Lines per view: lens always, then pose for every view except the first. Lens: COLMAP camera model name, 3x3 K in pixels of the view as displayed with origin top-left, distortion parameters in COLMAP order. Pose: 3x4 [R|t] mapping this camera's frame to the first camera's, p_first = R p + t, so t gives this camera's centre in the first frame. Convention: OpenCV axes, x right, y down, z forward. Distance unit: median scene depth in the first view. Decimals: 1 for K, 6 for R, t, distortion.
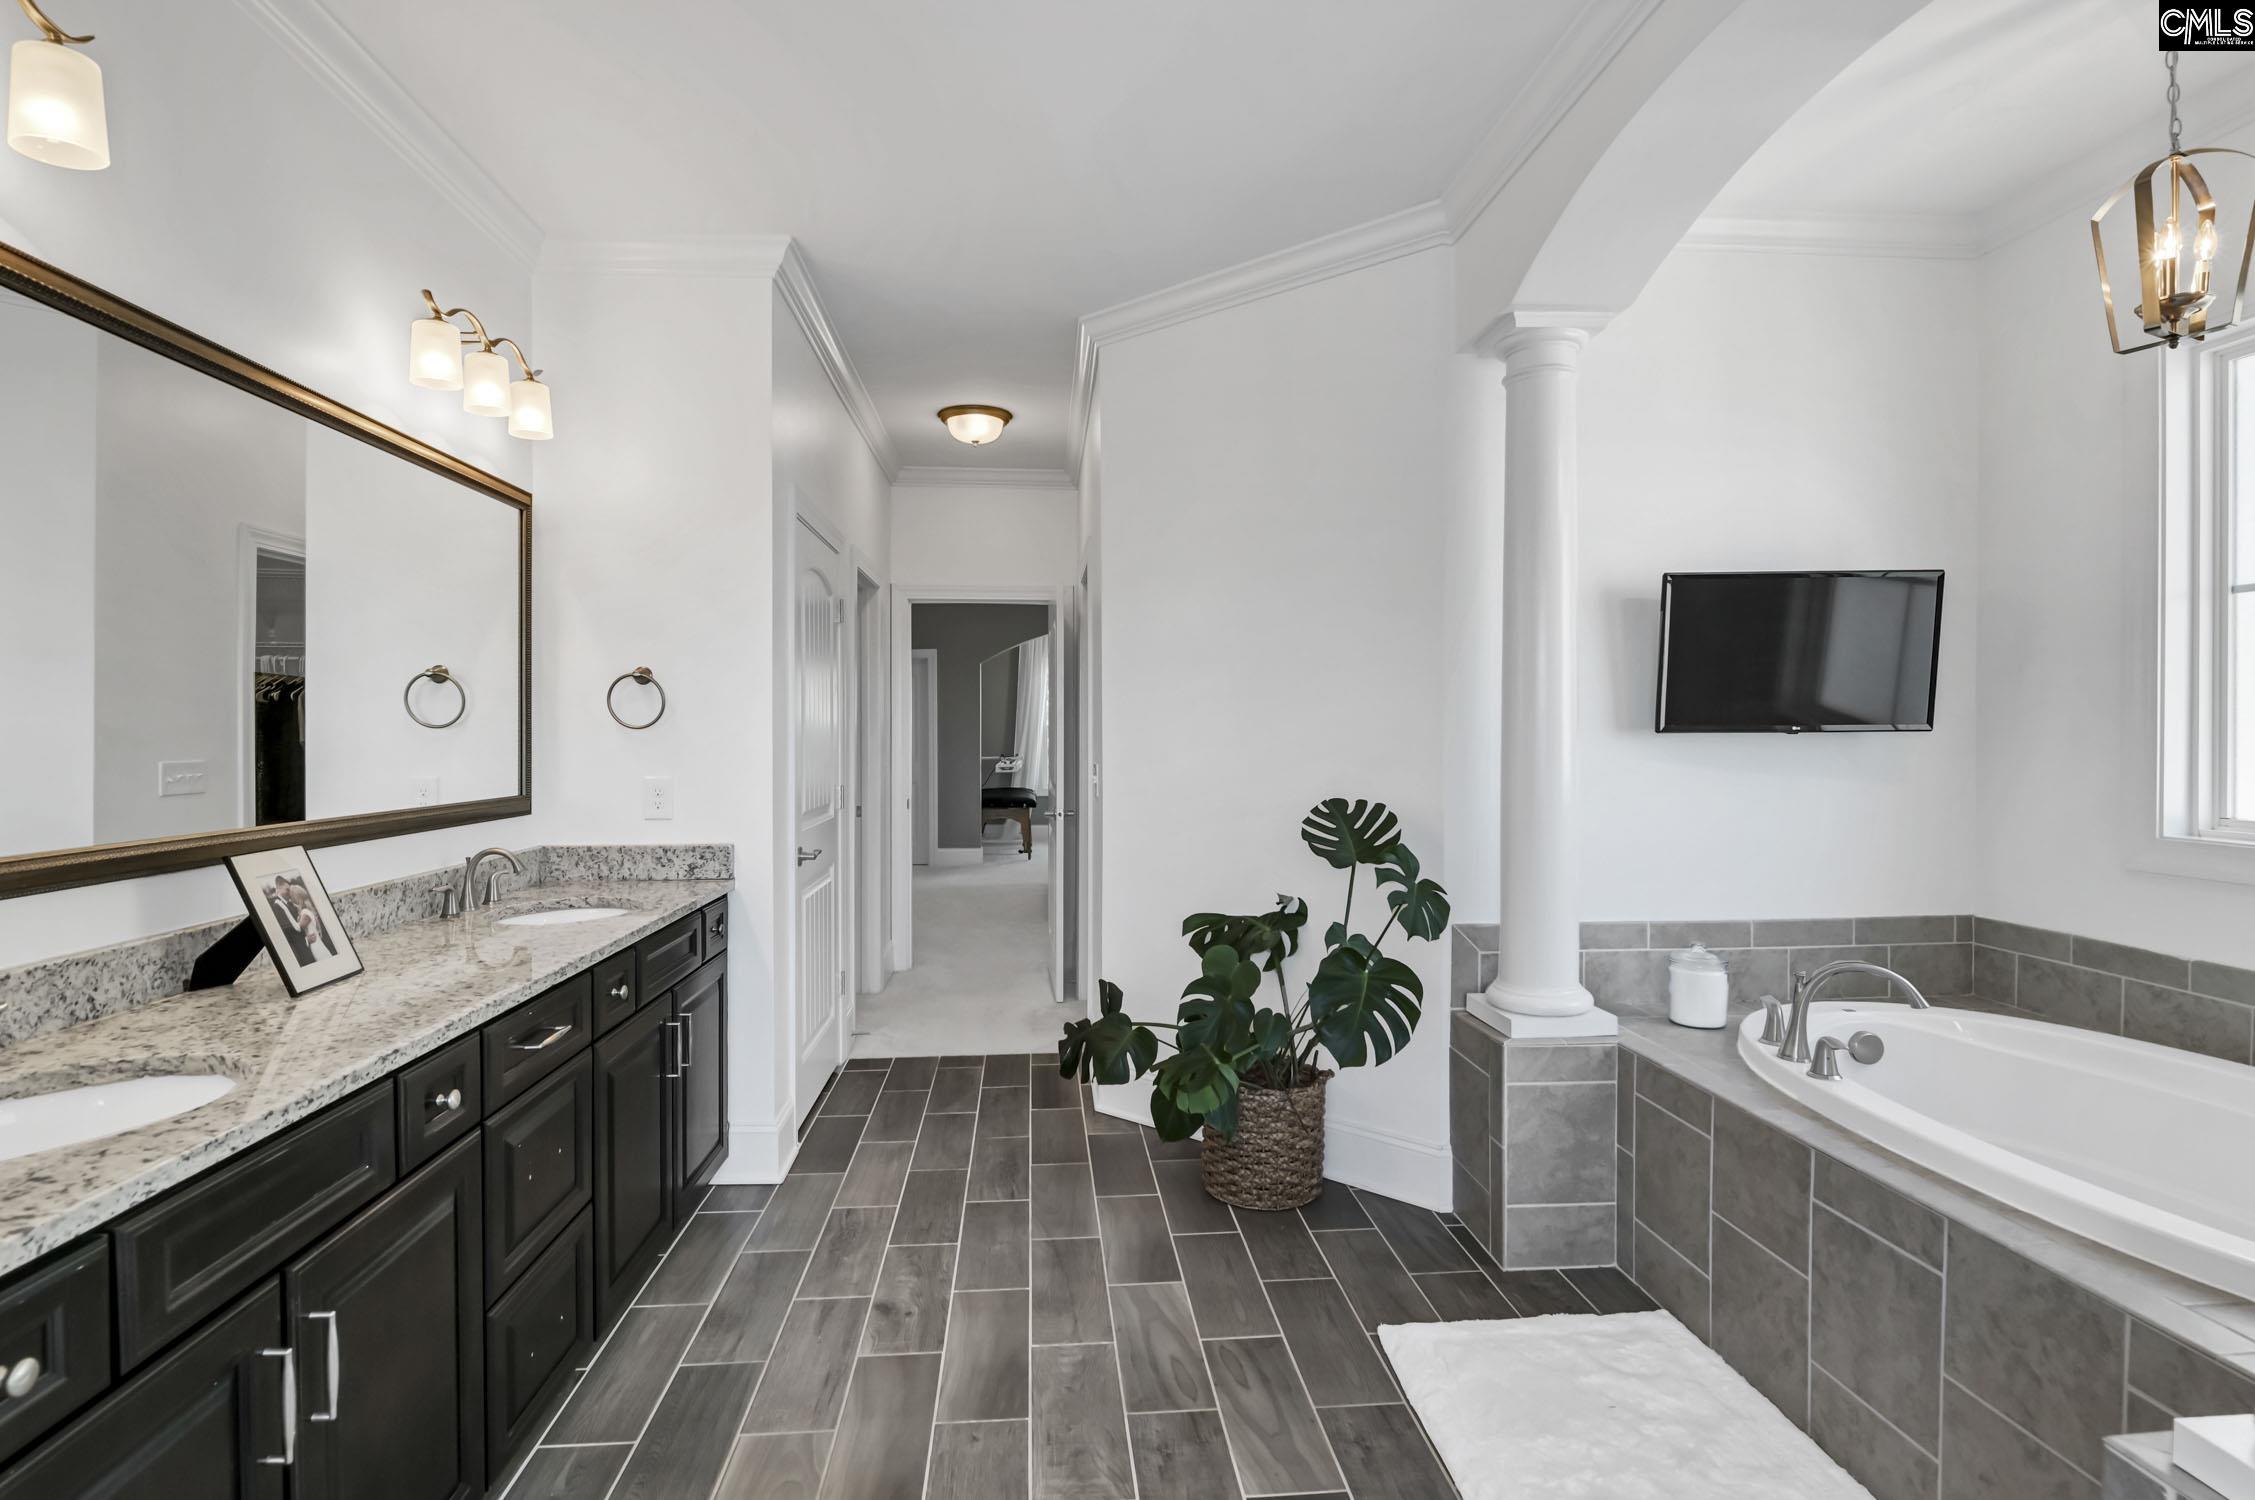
lens RADIAL K [[1126.6, 0, 1127.1], [0, 1126.6, 709.8], [0, 0, 1]] dist [0.004748, -0.008525]
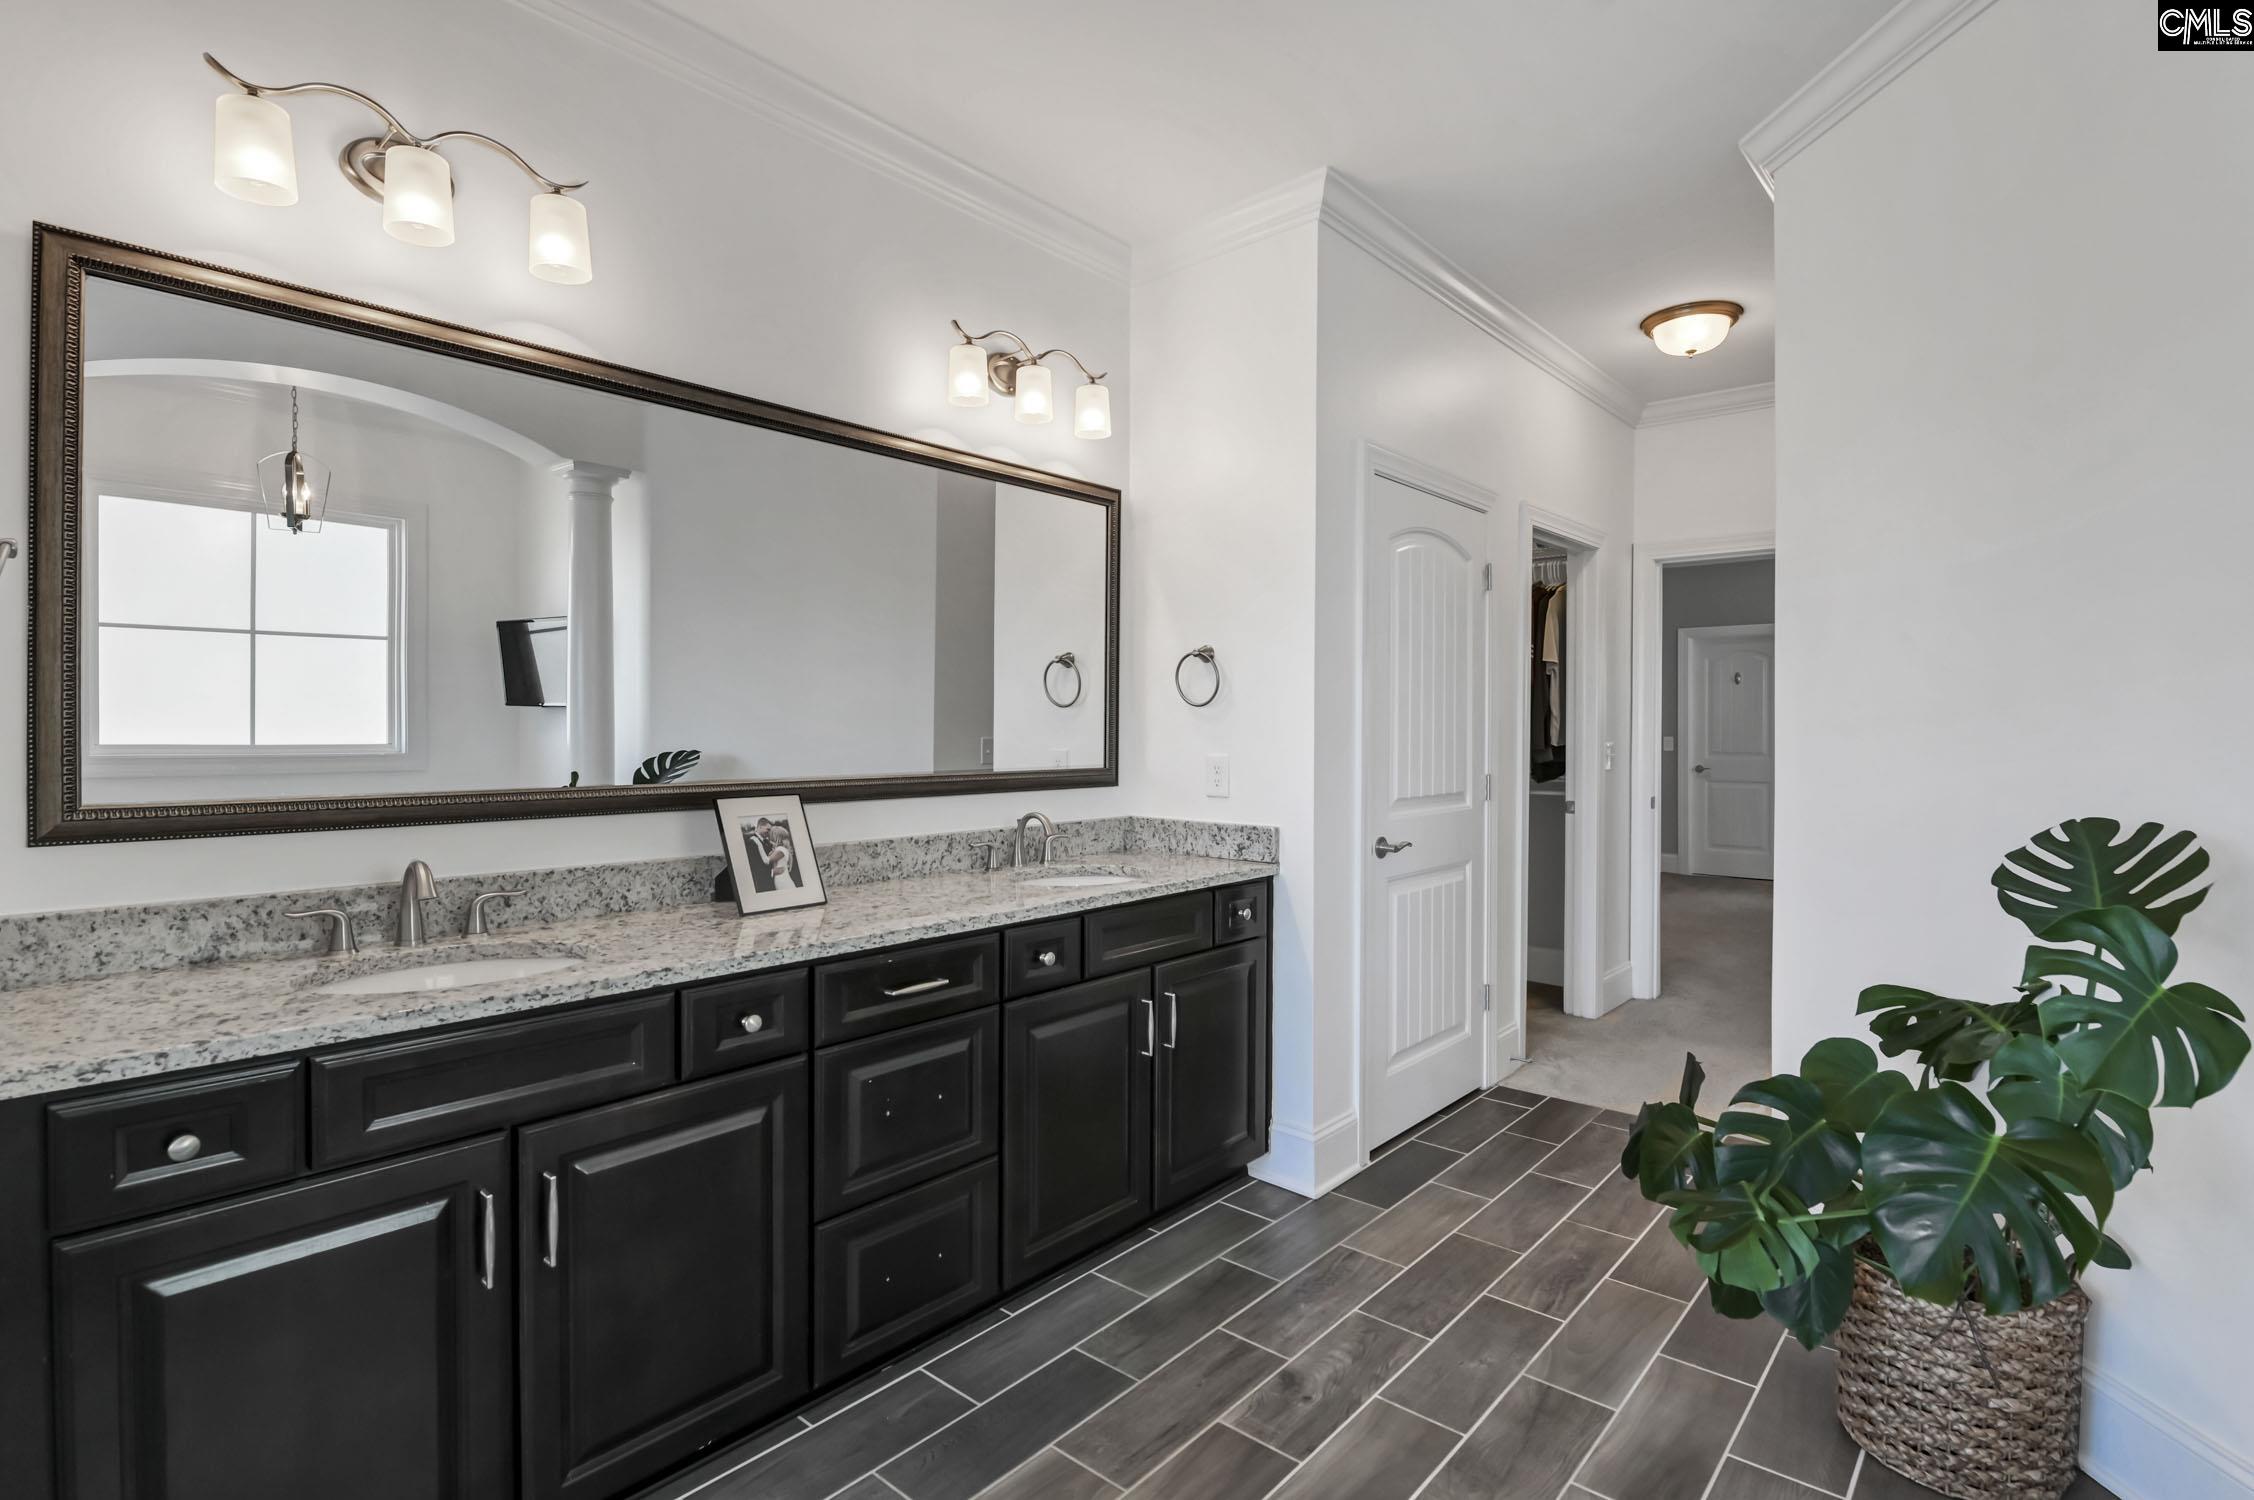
lens RADIAL K [[1106.9, 0, 1124.3], [0, 1106.9, 710.7], [0, 0, 1]] dist [0.012370, -0.015831]
pose [[0.694419, -0.006463, -0.719542, 0.272535], [0.009789, 0.999952, 0.000465, 0.022449], [0.719504, -0.007367, 0.694449, 0.299467]]
